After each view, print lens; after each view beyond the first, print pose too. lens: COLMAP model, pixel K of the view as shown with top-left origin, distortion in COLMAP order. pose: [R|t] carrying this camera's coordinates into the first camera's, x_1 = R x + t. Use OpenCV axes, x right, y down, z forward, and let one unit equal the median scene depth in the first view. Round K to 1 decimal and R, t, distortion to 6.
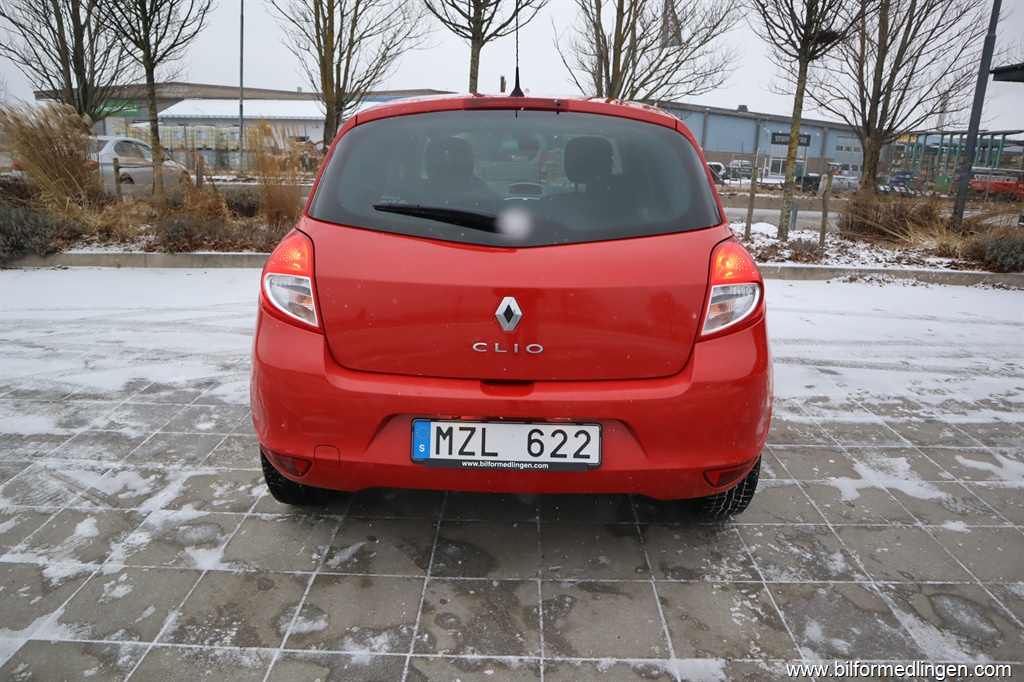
lens RADIAL K [[706.8, 0, 512.0], [0, 706.8, 341.0], [0, 0, 1]] dist [-0.131466, 0.088345]
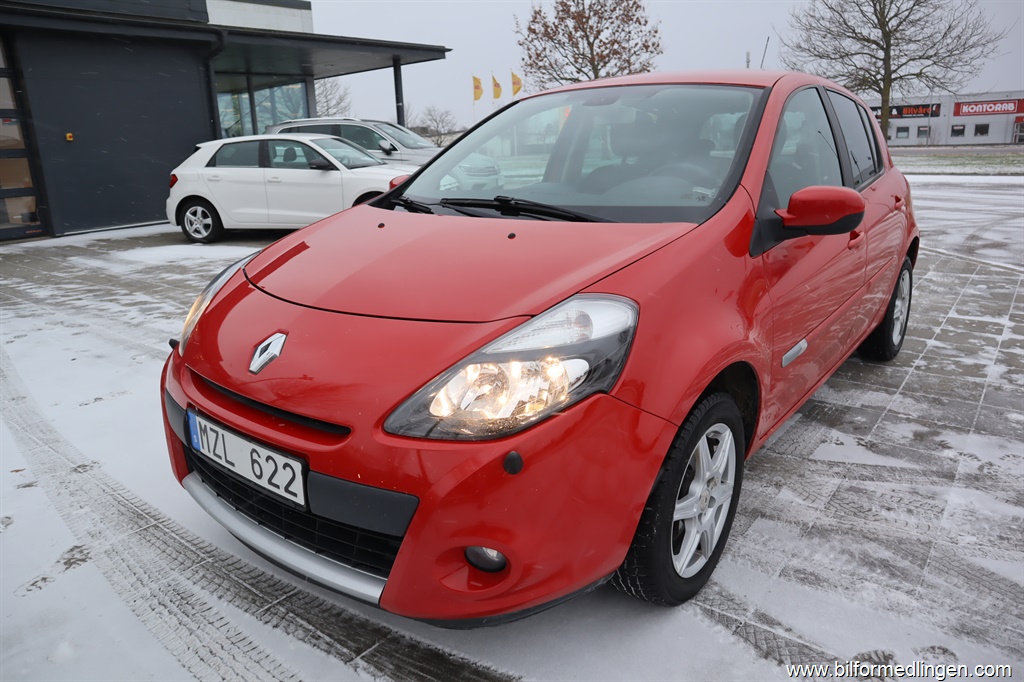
lens RADIAL K [[710.0, 0, 512.0], [0, 710.0, 341.0], [0, 0, 1]] dist [-0.137871, 0.085361]
pose [[-0.792442, -0.163181, 0.587714, -0.492176], [0.178919, 0.858973, 0.479742, -0.619386], [-0.583115, 0.485321, -0.651490, 2.276321]]
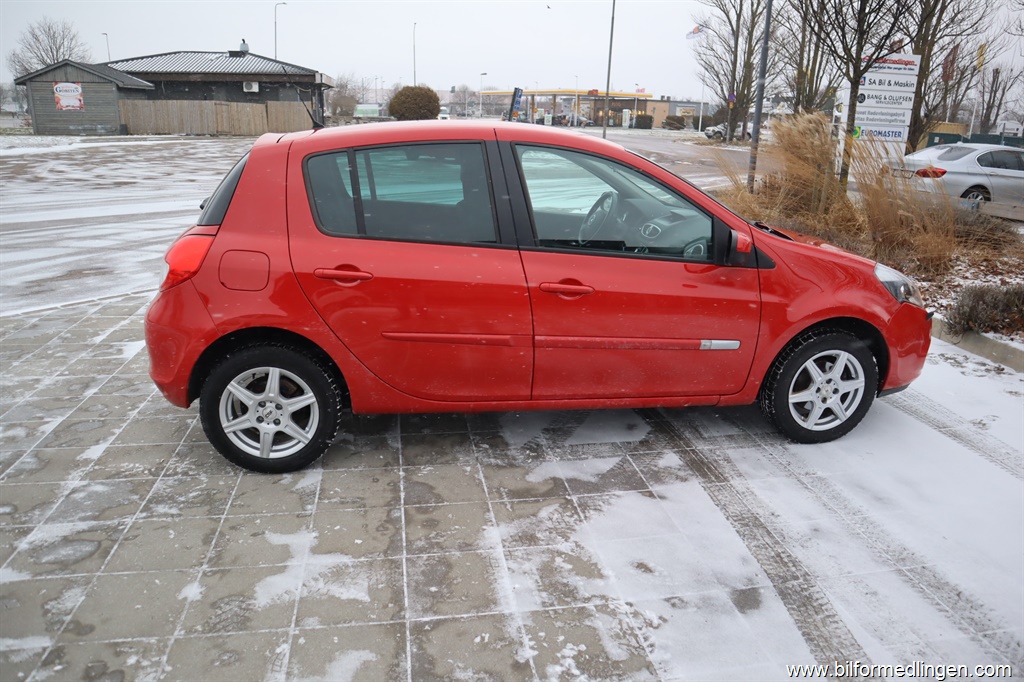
lens RADIAL K [[706.8, 0, 512.0], [0, 706.8, 341.0], [0, 0, 1]] dist [-0.131466, 0.088345]
pose [[0.178842, 0.275827, -0.944423, 1.329841], [-0.280995, 0.934238, 0.219641, -0.319957], [0.942899, 0.226097, 0.244586, 0.975686]]
